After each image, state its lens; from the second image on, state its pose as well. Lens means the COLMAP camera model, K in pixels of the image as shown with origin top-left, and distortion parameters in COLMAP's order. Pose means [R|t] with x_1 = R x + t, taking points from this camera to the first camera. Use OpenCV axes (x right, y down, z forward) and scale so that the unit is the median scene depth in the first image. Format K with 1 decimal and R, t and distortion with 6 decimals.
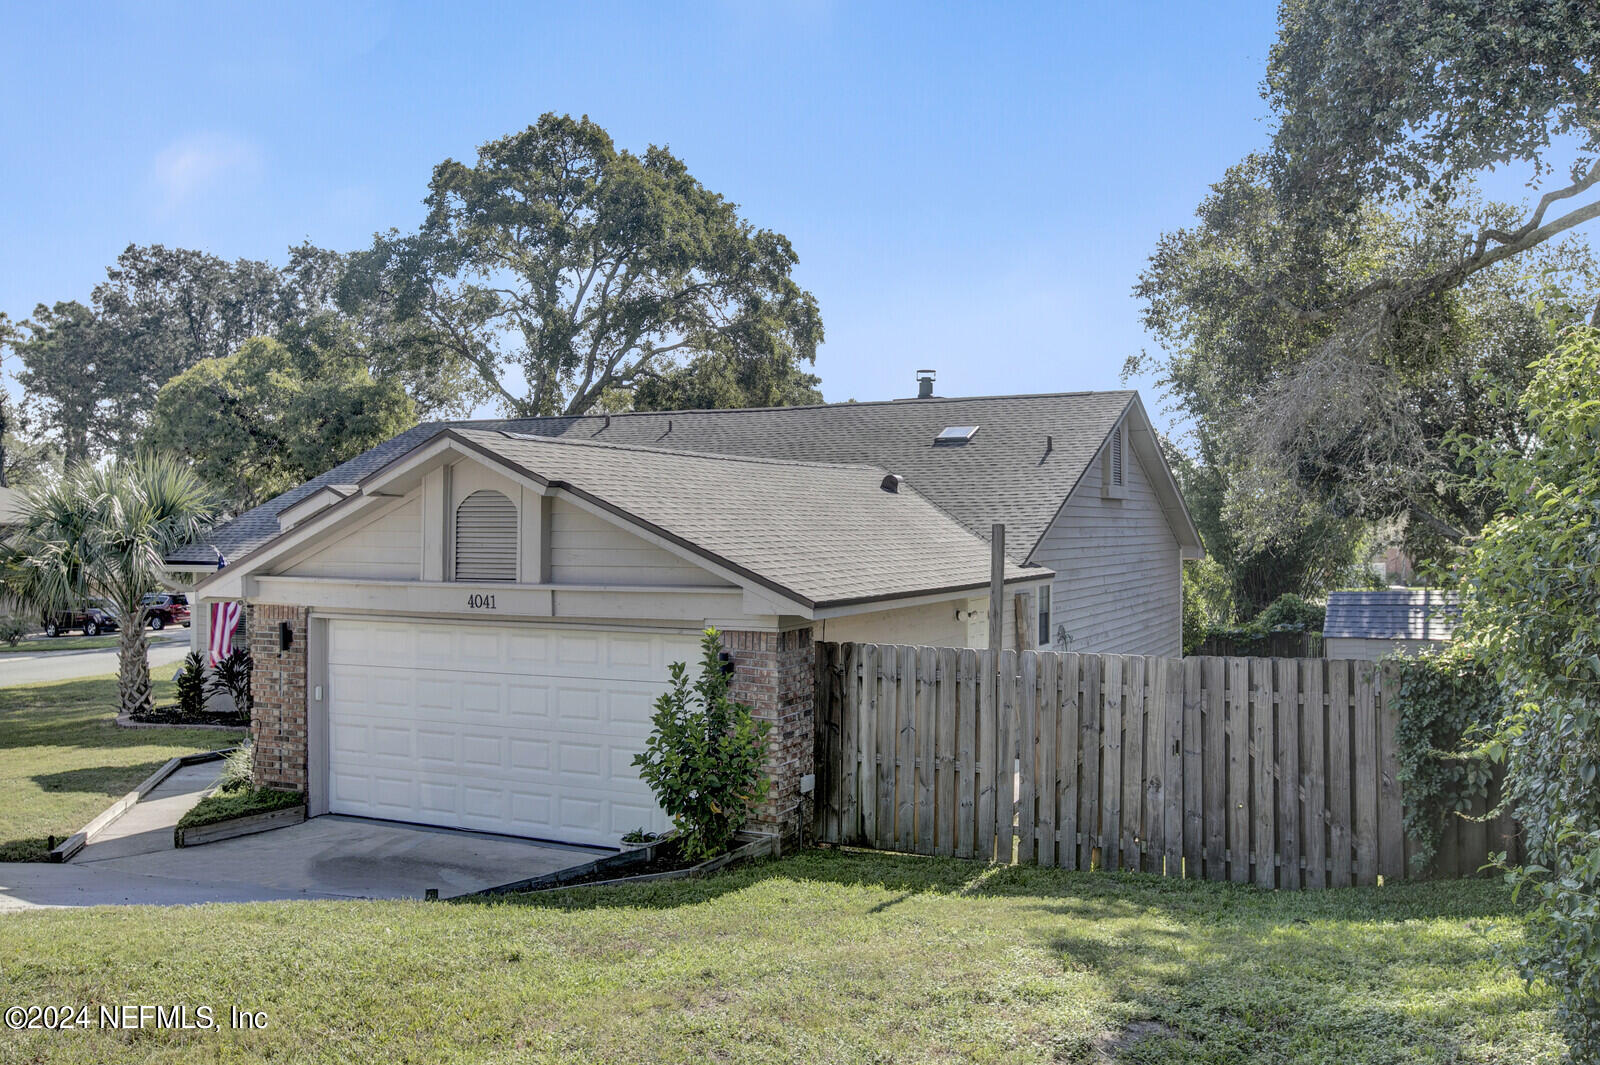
lens RADIAL K [[1395.5, 0, 800.0], [0, 1395.5, 532.5], [0, 0, 1]] dist [-0.001723, 0.000356]
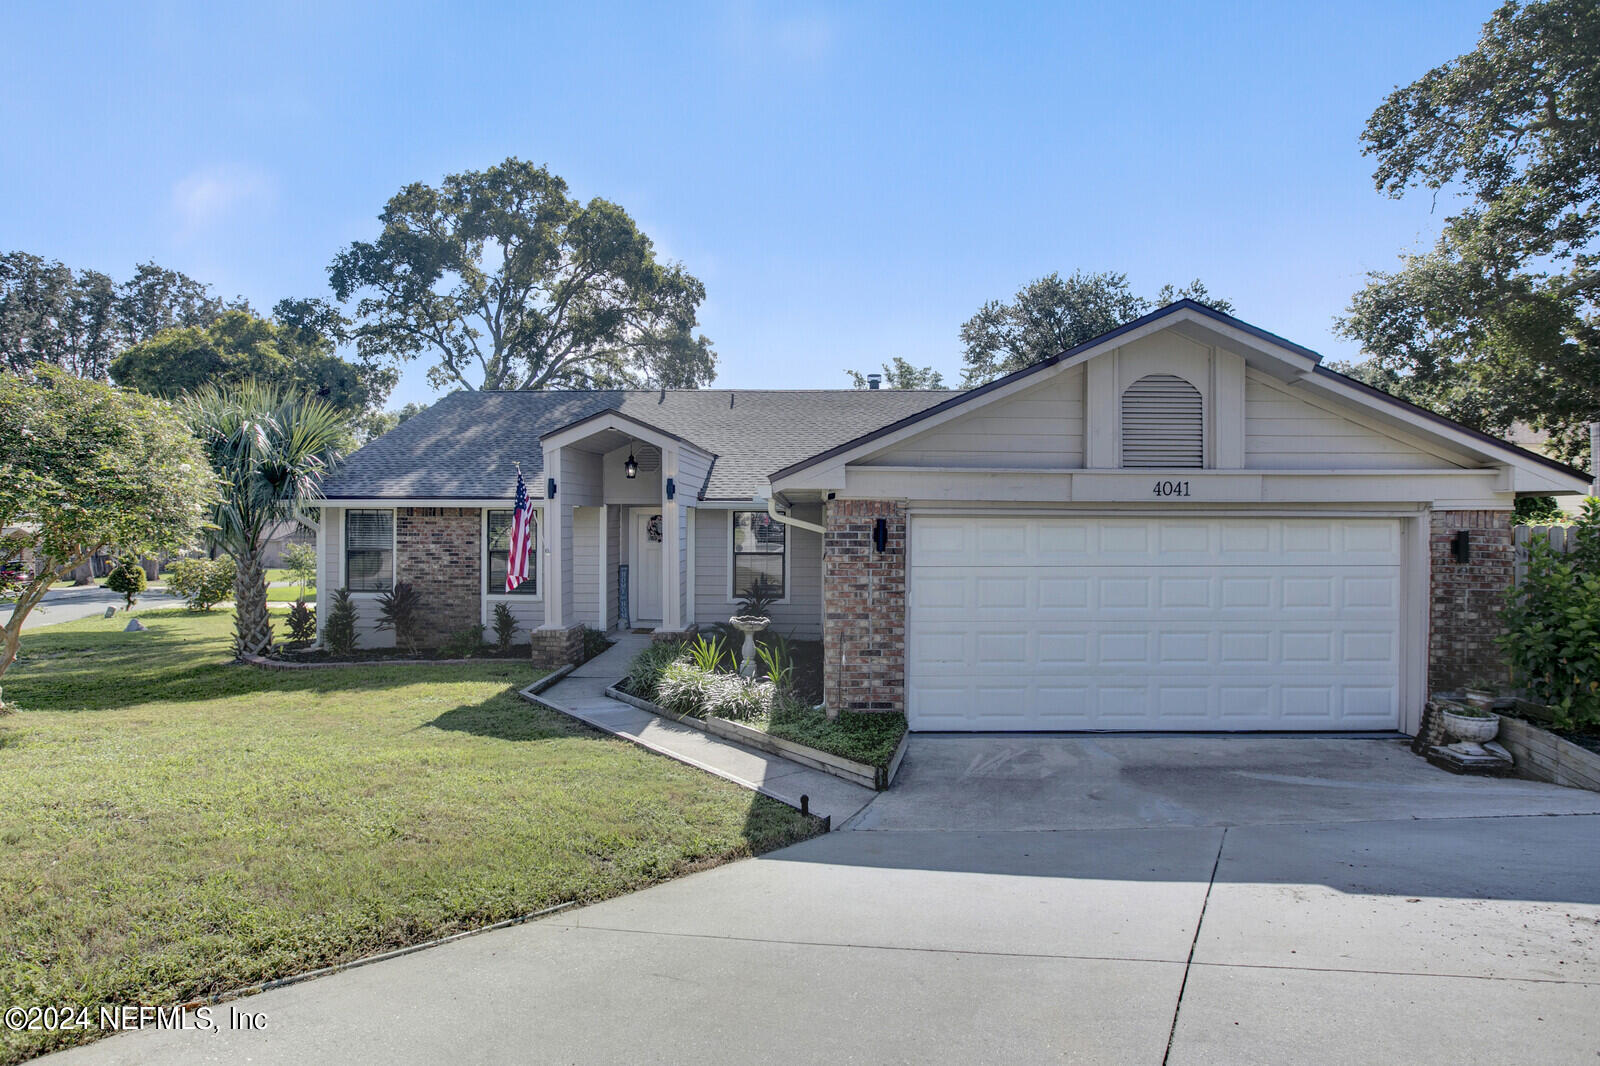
lens RADIAL K [[813.9, 0, 798.7], [0, 813.9, 531.4], [0, 0, 1]] dist [-0.010906, -0.001036]
pose [[0.900254, -0.005631, 0.435328, -0.636027], [0.002228, 0.999963, 0.008328, 0.067004], [-0.435359, -0.006527, 0.900233, 0.559593]]
